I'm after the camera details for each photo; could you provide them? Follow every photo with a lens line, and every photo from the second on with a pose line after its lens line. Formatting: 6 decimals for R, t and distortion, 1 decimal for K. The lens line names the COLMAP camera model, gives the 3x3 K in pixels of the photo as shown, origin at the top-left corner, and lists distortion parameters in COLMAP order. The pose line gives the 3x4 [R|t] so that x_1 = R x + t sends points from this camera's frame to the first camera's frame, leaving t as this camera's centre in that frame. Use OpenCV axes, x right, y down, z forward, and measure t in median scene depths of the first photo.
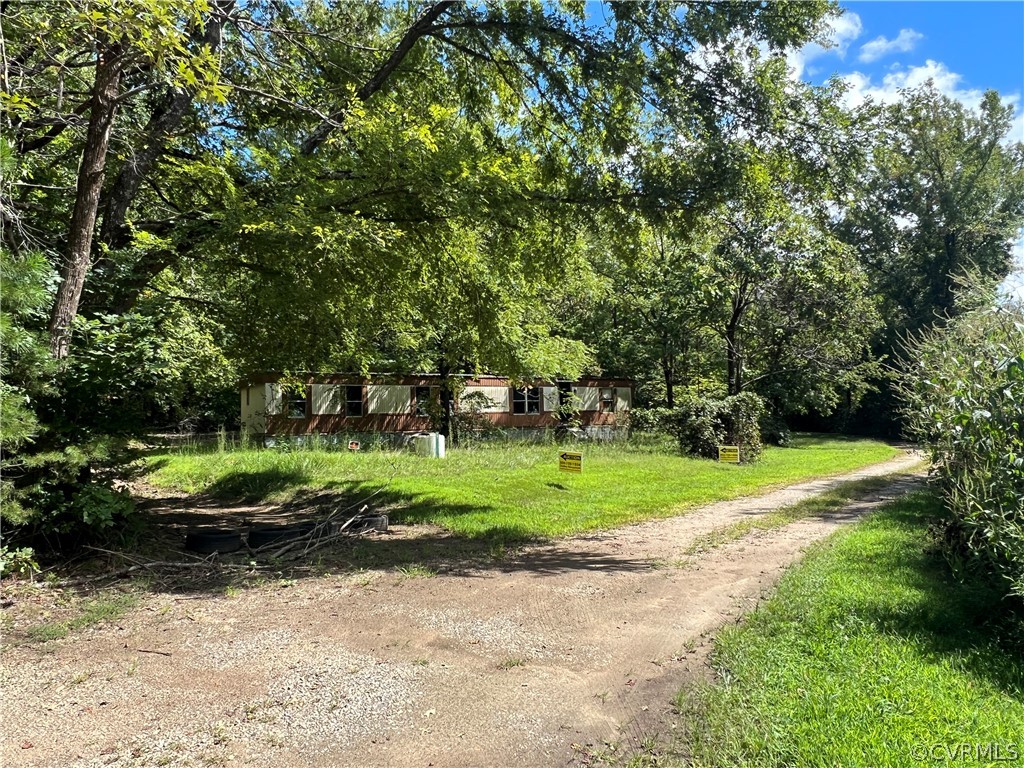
lens RADIAL K [[693.7, 0, 503.4], [0, 693.7, 383.0], [0, 0, 1]] dist [-0.001998, -0.003270]
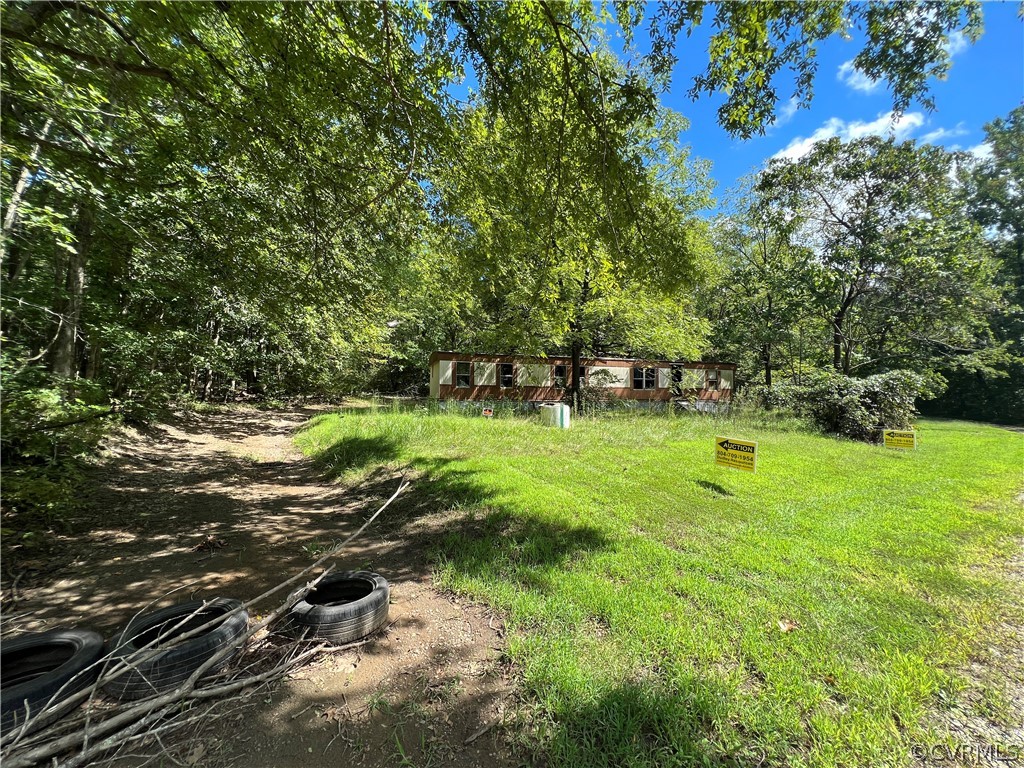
lens RADIAL K [[412.0, 0, 511.6], [0, 412.0, 385.3], [0, 0, 1]] dist [-0.003595, 0.000671]
pose [[0.966157, 0.022660, -0.256958, -0.007990], [-0.013863, 0.999256, 0.035996, 0.016558], [0.257582, -0.031216, 0.965752, 0.268354]]
